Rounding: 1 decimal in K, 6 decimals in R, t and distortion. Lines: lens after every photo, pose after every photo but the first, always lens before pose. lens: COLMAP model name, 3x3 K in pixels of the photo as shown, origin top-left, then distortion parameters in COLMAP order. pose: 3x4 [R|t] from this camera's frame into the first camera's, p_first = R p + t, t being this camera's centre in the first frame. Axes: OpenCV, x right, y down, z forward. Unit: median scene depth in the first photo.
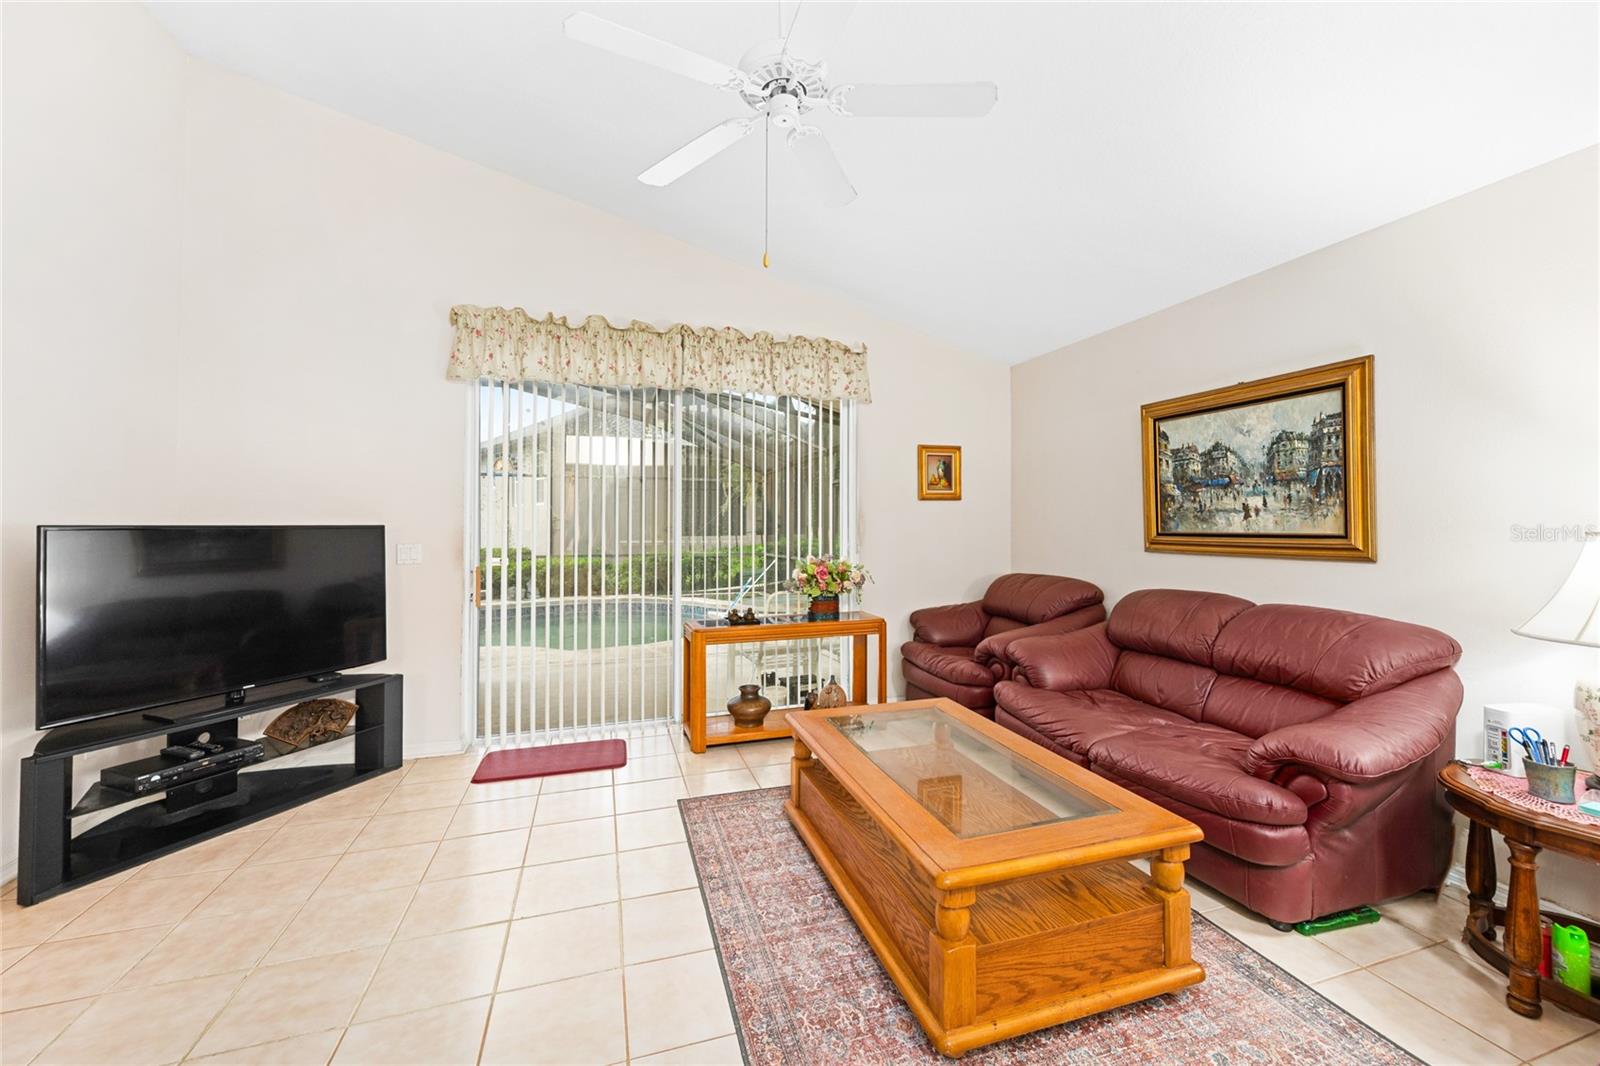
lens RADIAL K [[633.3, 0, 803.6], [0, 633.3, 513.8], [0, 0, 1]] dist [-0.002255, 0.001268]
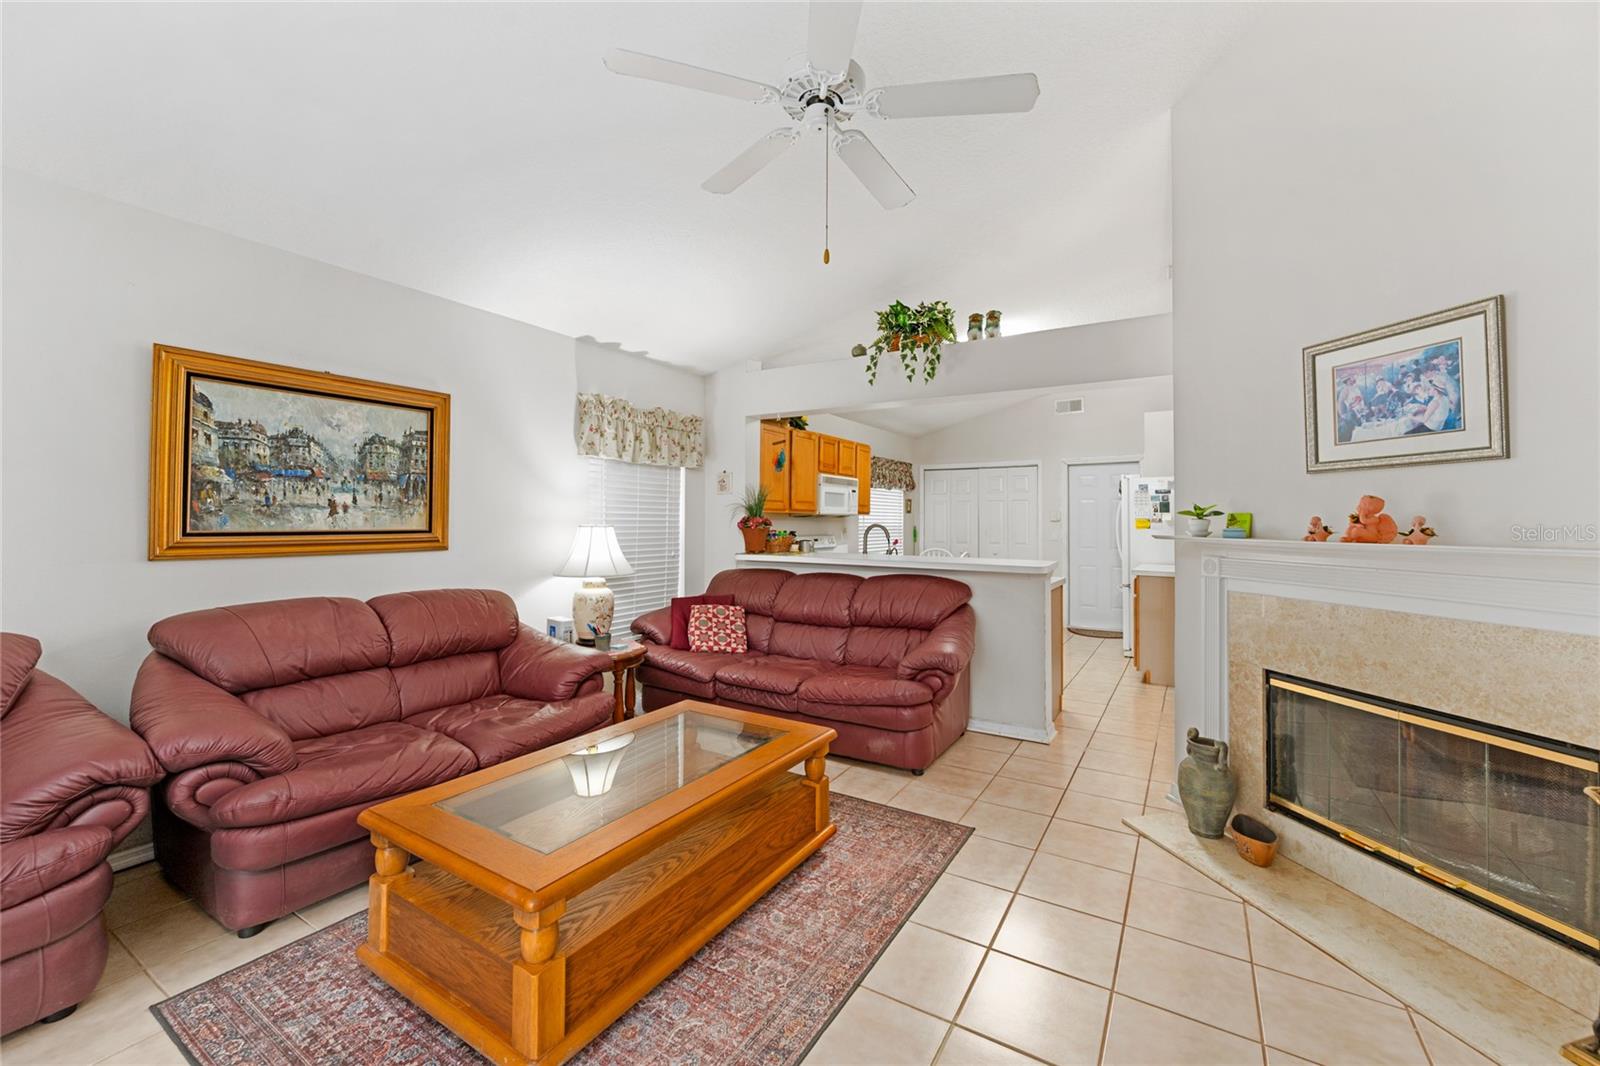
lens RADIAL K [[633.3, 0, 810.2], [0, 633.3, 515.0], [0, 0, 1]] dist [-0.002255, 0.001268]
pose [[-0.653703, 0.004558, 0.756738, -0.509612], [-0.017979, 0.999606, -0.021552, 0.015328], [-0.756538, -0.027694, -0.653363, 1.077188]]
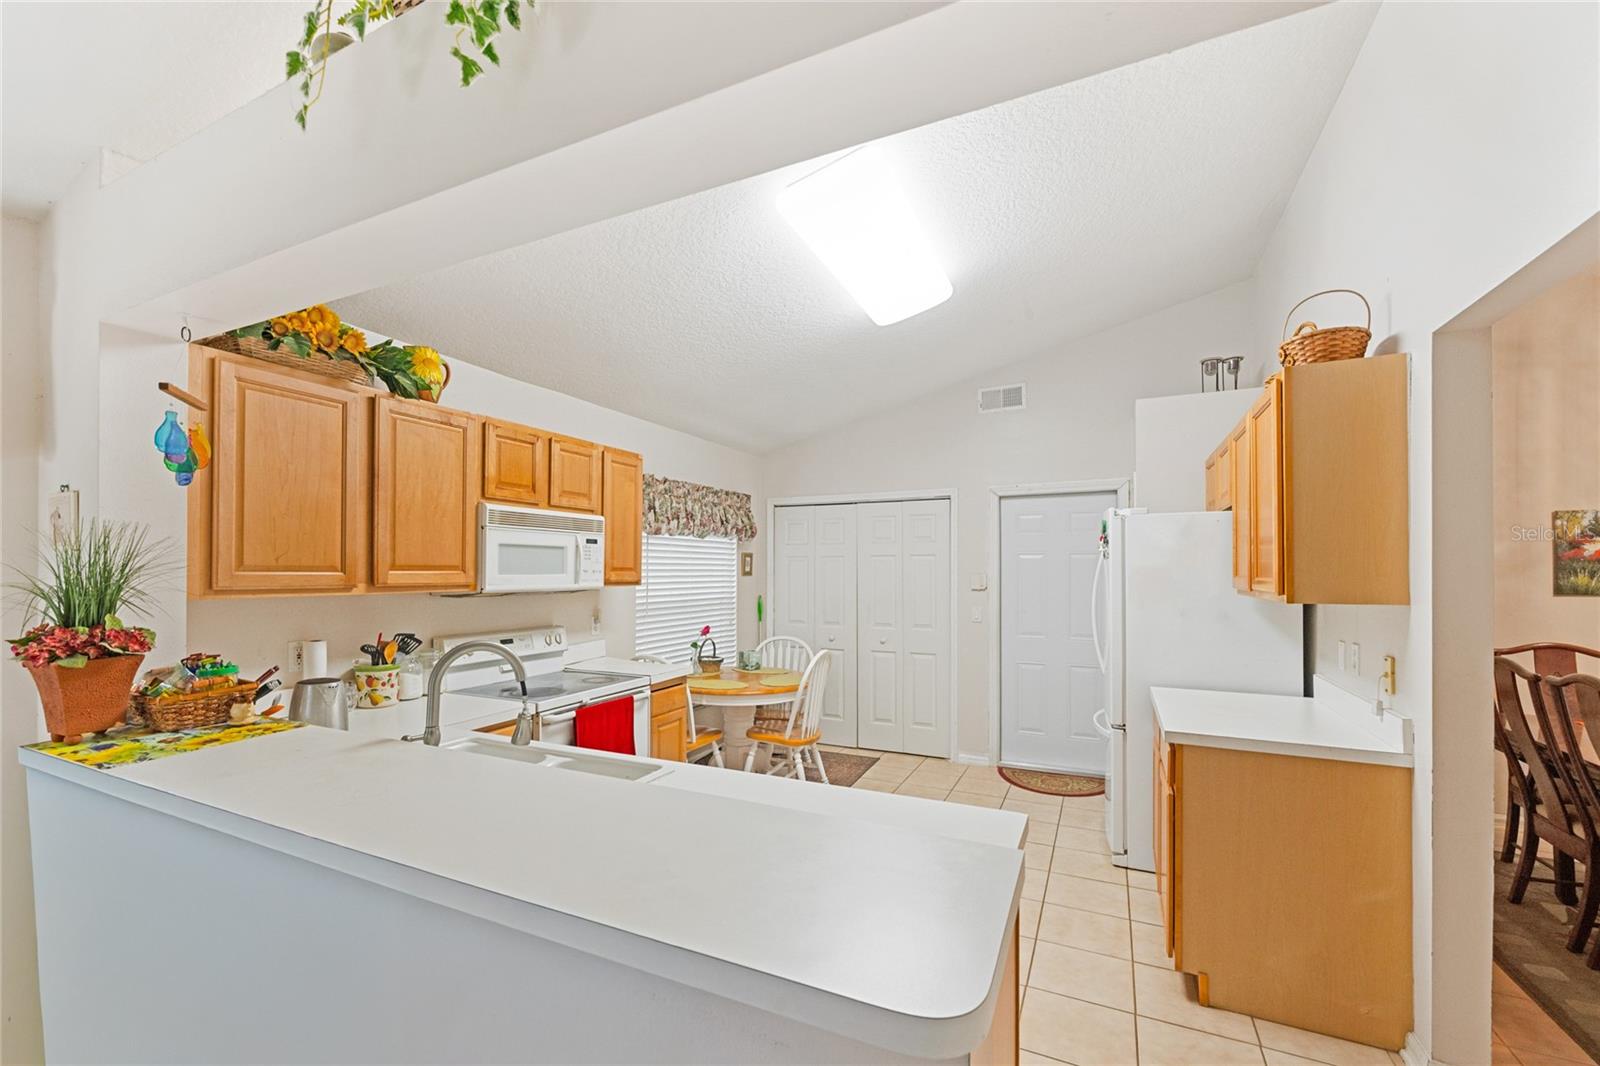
lens RADIAL K [[667.4, 0, 770.3], [0, 667.4, 569.5], [0, 0, 1]] dist [-0.000581, 0.000319]
pose [[-0.710575, 0.001434, 0.703620, 0.015439], [-0.012126, 0.999824, -0.014283, -0.055281], [-0.703517, -0.018681, -0.710433, 0.134938]]
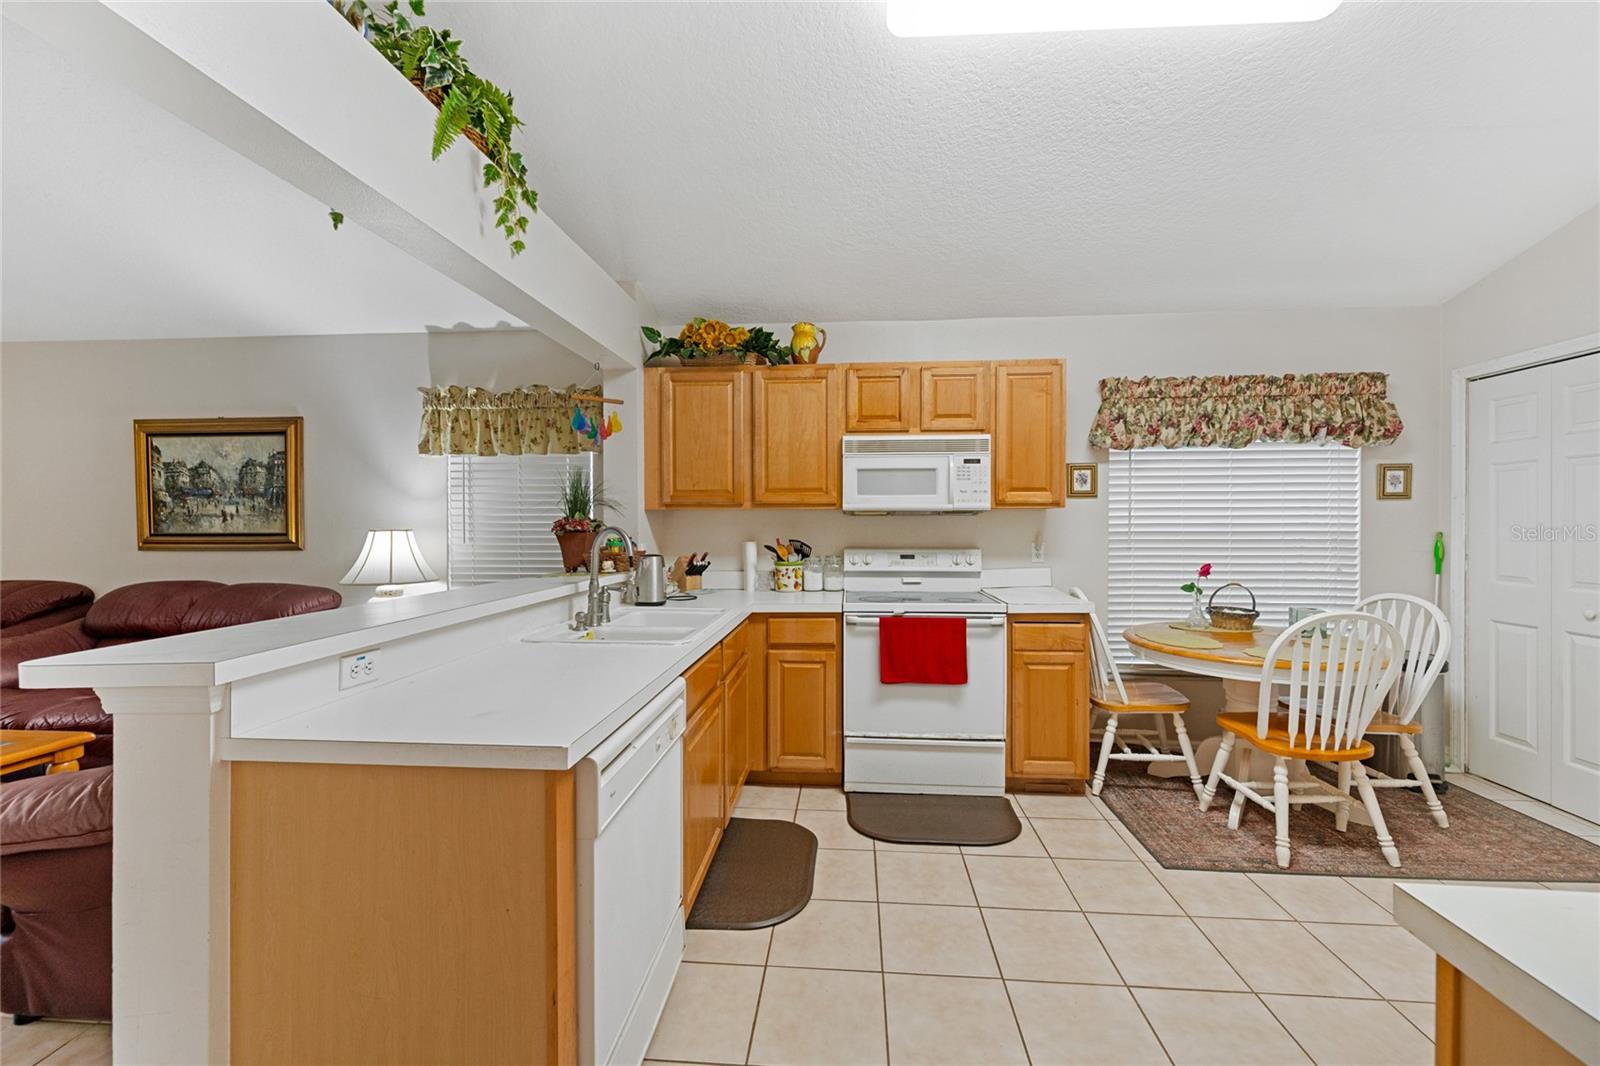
lens RADIAL K [[633.3, 0, 807.9], [0, 633.3, 530.8], [0, 0, 1]] dist [-0.002255, 0.001268]
pose [[0.377719, -0.007697, 0.925888, -0.060634], [-0.014115, 0.999801, 0.014069, -0.009307], [-0.925813, -0.018383, 0.377536, -0.620397]]
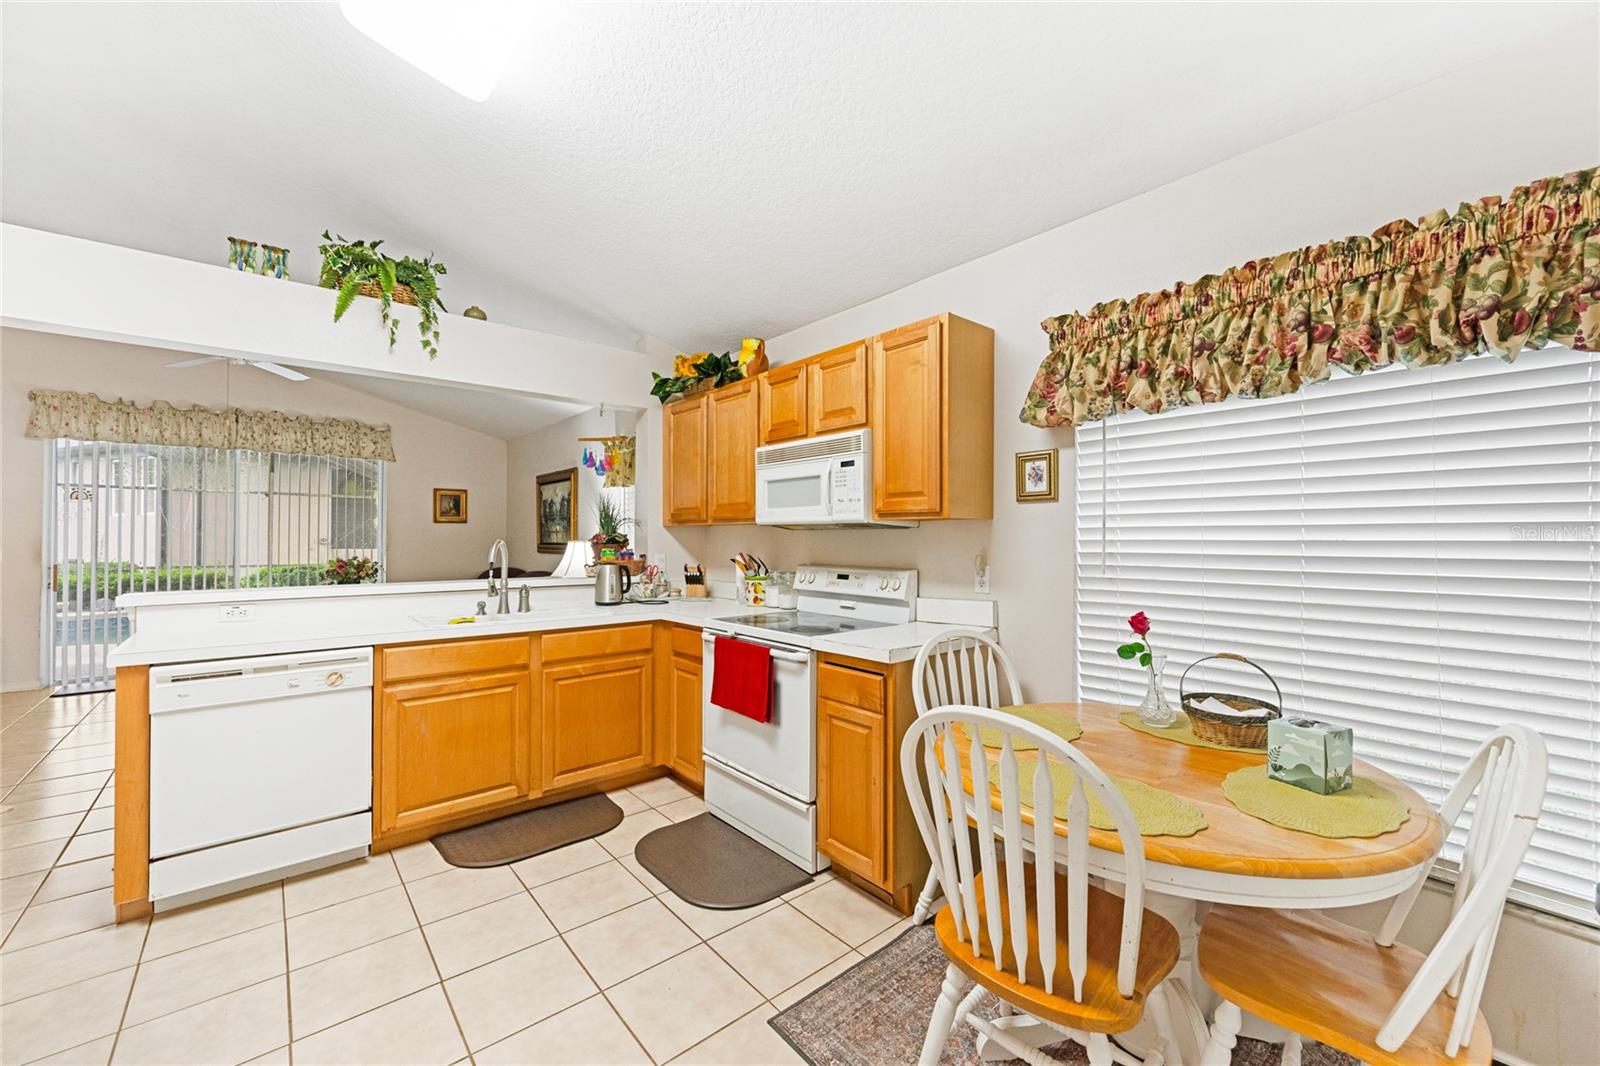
lens RADIAL K [[633.3, 0, 806.3], [0, 633.3, 535.9], [0, 0, 1]] dist [-0.002255, 0.001268]
pose [[0.921776, 0.007621, 0.387648, 0.649077], [-0.012407, 0.999875, 0.009845, -0.022921], [-0.387524, -0.013884, 0.921755, -1.275054]]
